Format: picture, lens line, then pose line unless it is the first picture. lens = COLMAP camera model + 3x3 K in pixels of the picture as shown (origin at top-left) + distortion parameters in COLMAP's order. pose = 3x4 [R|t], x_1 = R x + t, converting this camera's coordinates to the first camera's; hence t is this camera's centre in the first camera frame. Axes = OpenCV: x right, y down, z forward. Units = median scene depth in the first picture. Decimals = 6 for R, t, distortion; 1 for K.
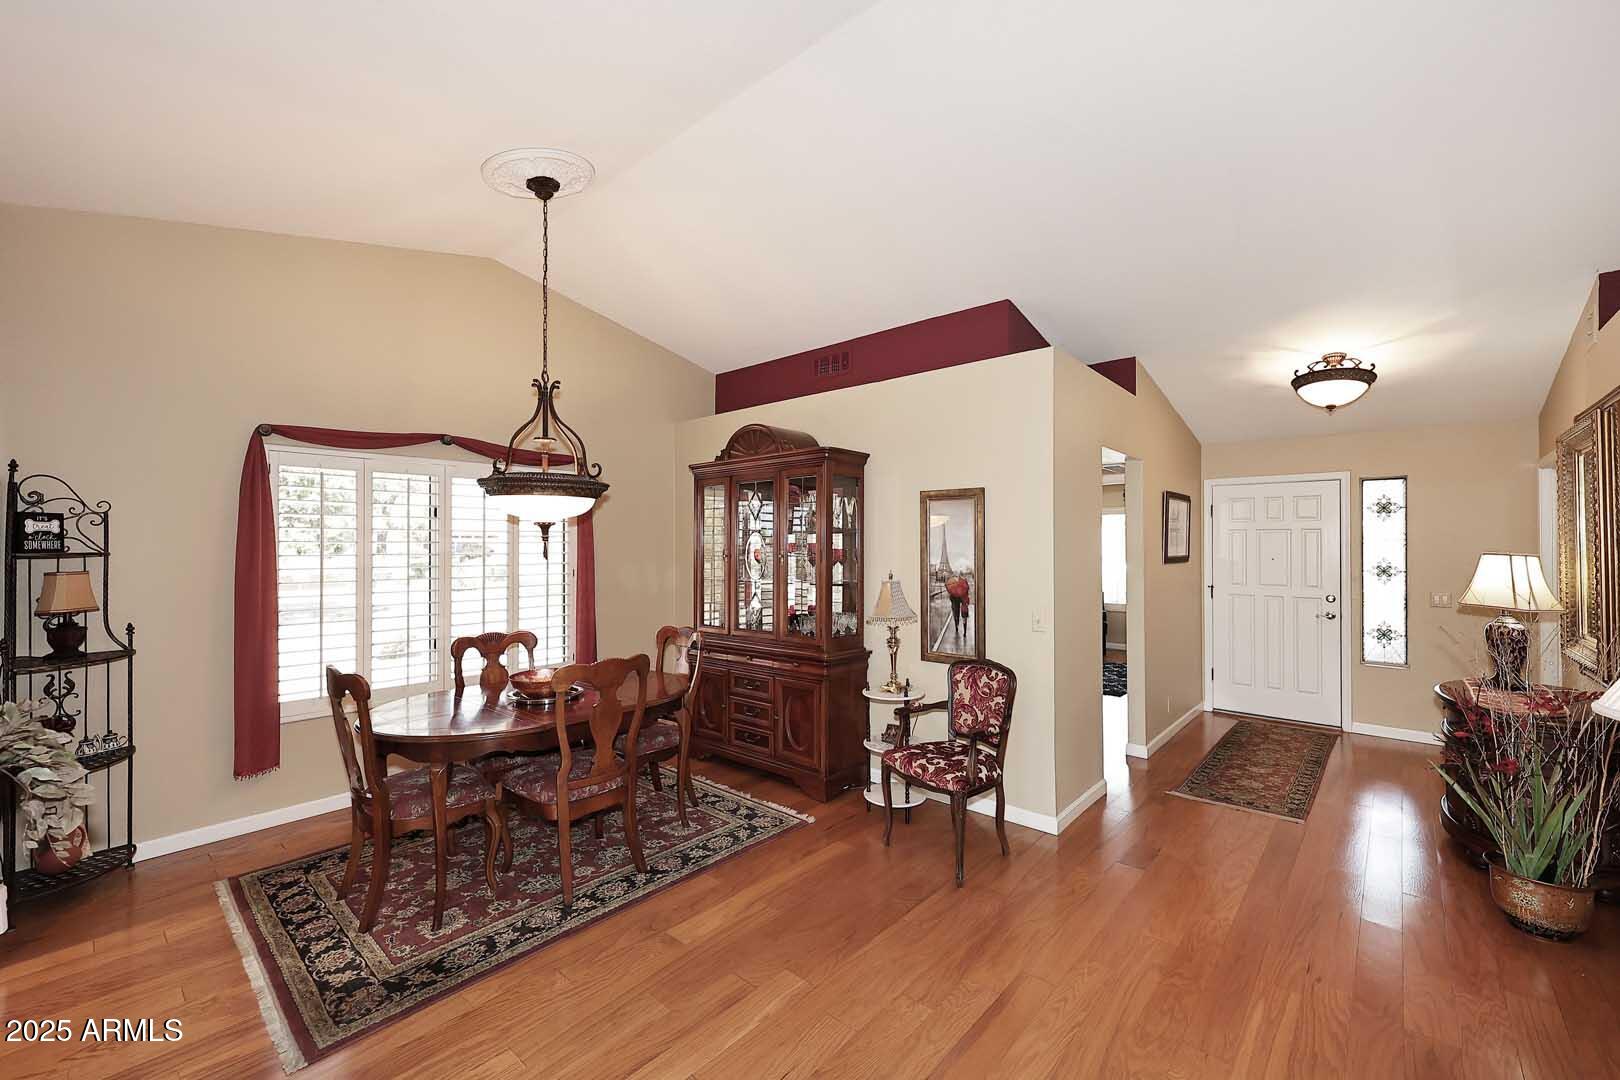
lens RADIAL K [[666.0, 0, 810.0], [0, 666.0, 540.0], [0, 0, 1]] dist [0.002639, 0.000537]
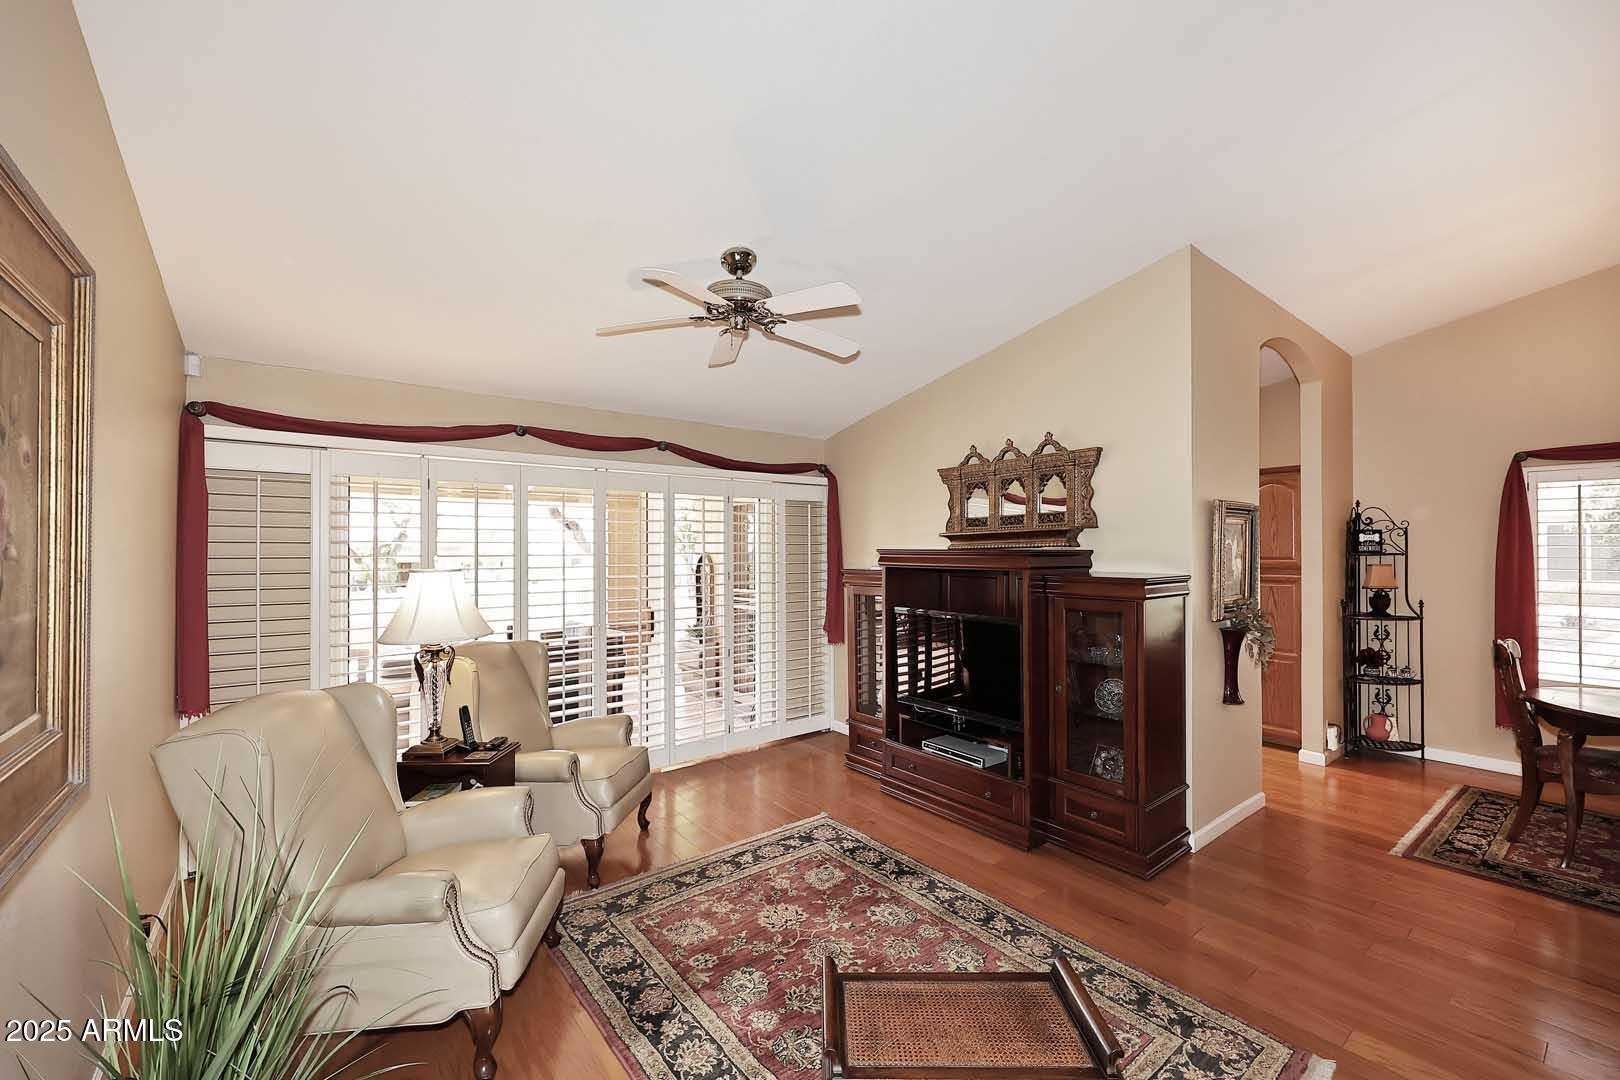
lens RADIAL K [[652.0, 0, 814.1], [0, 652.0, 545.2], [0, 0, 1]] dist [0.000174, 0.000272]
pose [[-0.176886, -0.004360, -0.984222, 0.577743], [0.004549, 0.999976, -0.005247, 0.001200], [0.984221, -0.005405, -0.176861, -0.083318]]
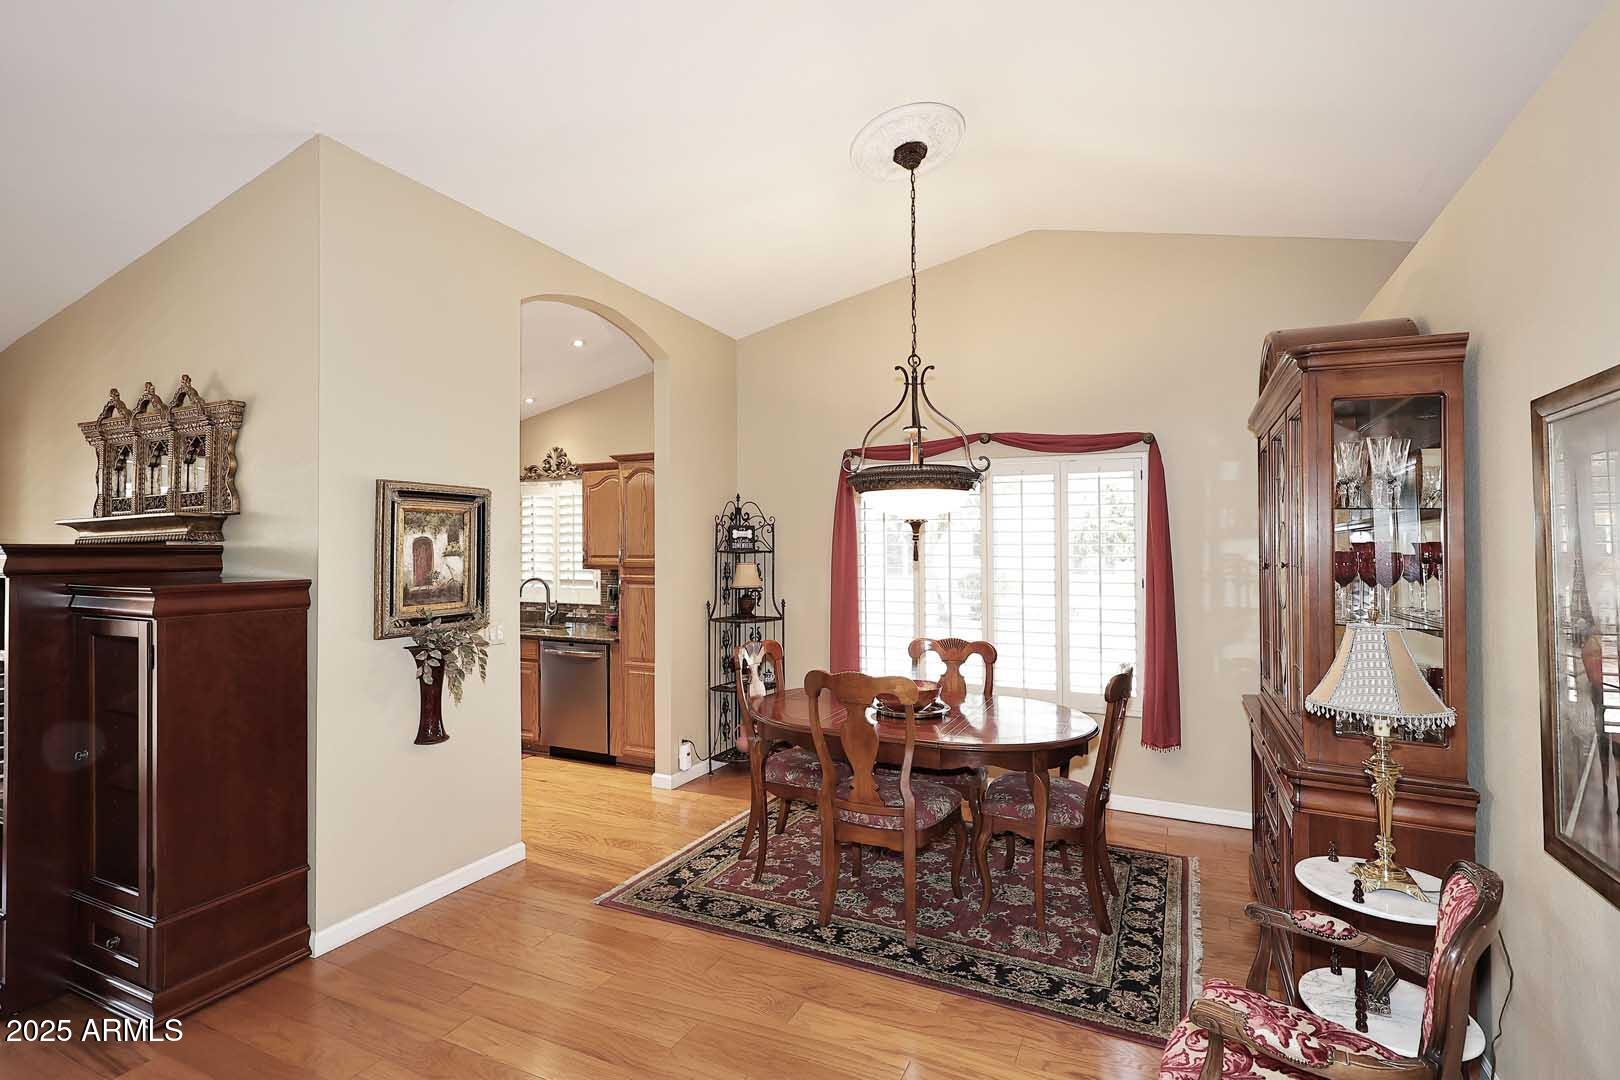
lens RADIAL K [[747.7, 0, 818.8], [0, 747.7, 543.0], [0, 0, 1]] dist [0.003552, 0.000476]
pose [[0.283464, -0.005635, -0.958966, 0.476962], [0.002969, 0.999983, -0.004998, 0.008351], [0.958978, -0.001430, 0.283475, 0.509602]]
